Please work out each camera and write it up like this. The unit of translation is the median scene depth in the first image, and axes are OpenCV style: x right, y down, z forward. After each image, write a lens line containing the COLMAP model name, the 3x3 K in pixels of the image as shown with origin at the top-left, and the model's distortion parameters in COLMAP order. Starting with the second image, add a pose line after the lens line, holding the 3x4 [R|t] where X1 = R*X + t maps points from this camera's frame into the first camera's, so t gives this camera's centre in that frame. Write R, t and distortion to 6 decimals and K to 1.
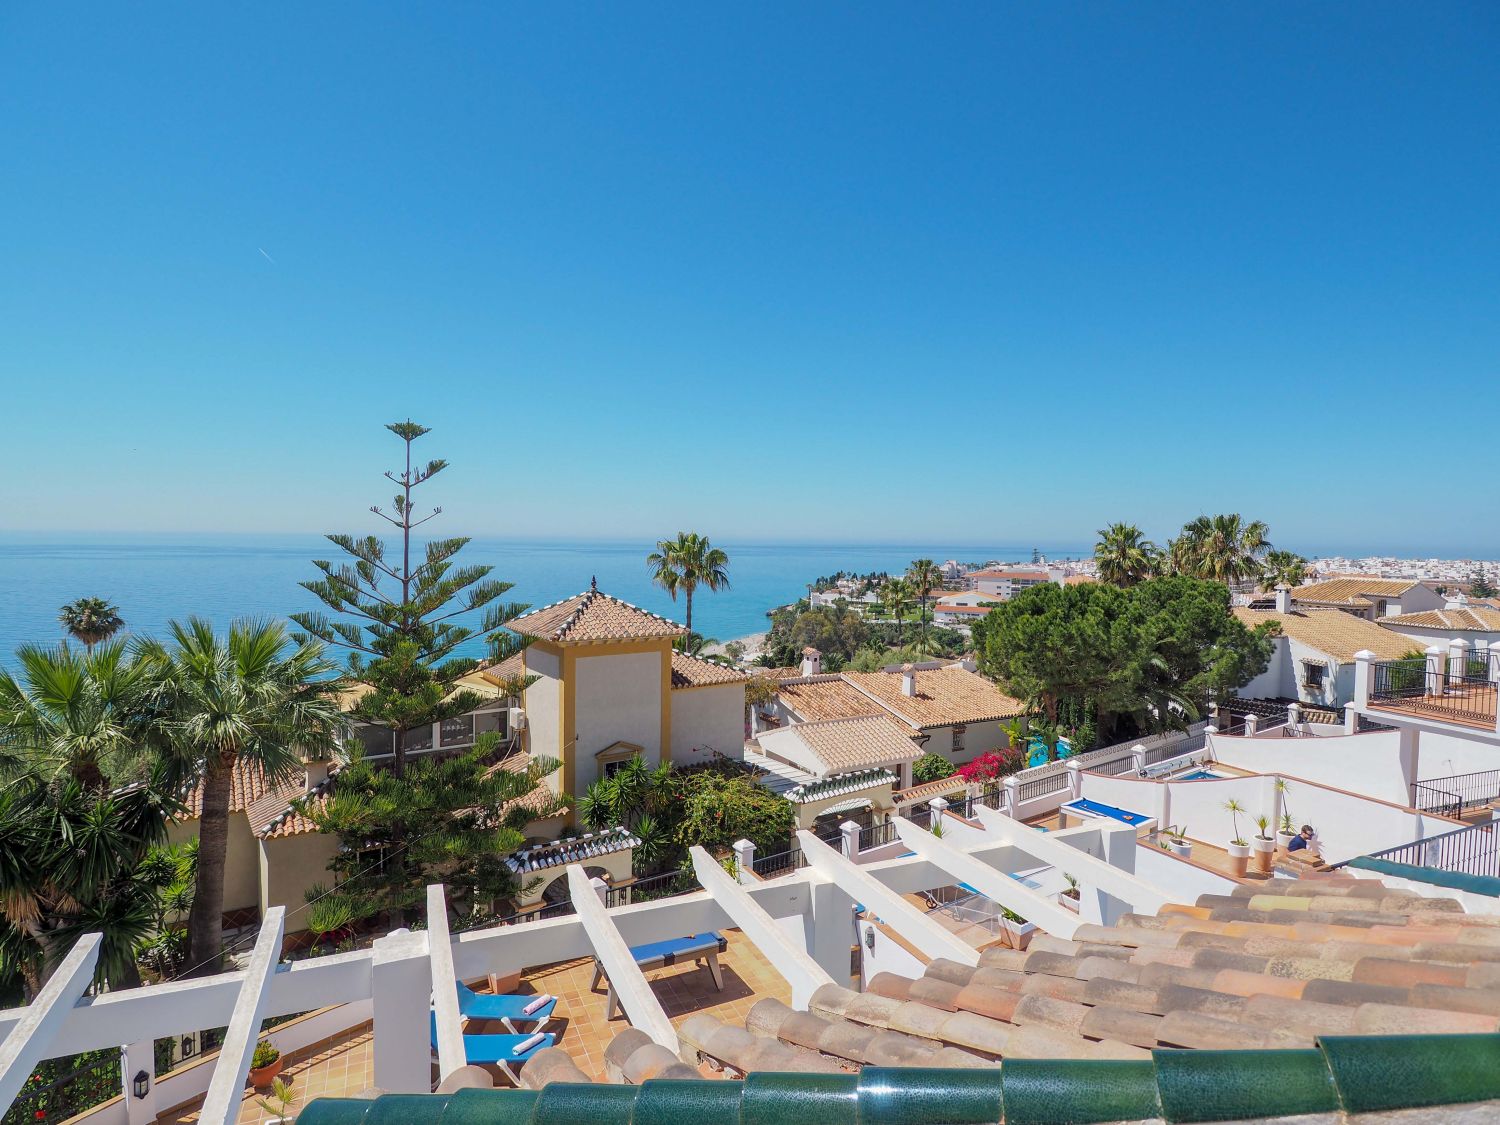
lens RADIAL K [[800.8, 0, 742.9], [0, 800.8, 569.1], [0, 0, 1]] dist [-0.012779, 0.000181]
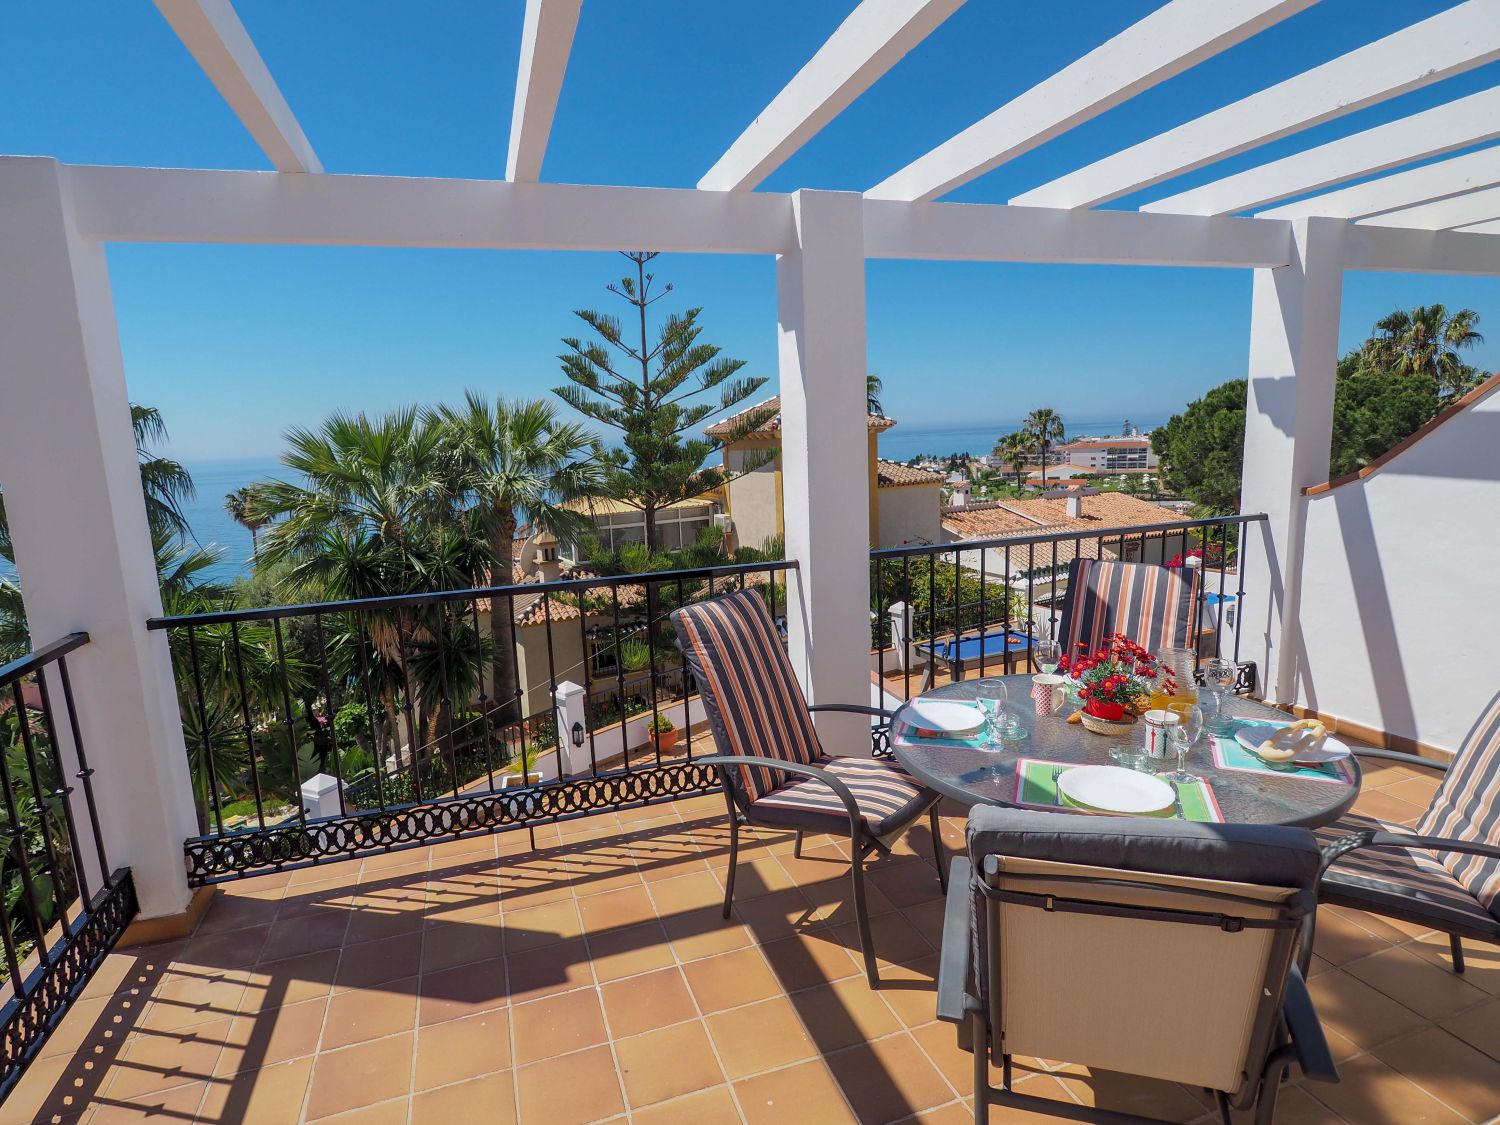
lens RADIAL K [[800.8, 0, 738.0], [0, 800.8, 550.3], [0, 0, 1]] dist [-0.012779, 0.000181]
pose [[0.993345, -0.045673, -0.105734, -0.093471], [0.057145, 0.992492, 0.108141, 0.066405], [0.100001, -0.113464, 0.988497, -0.003576]]
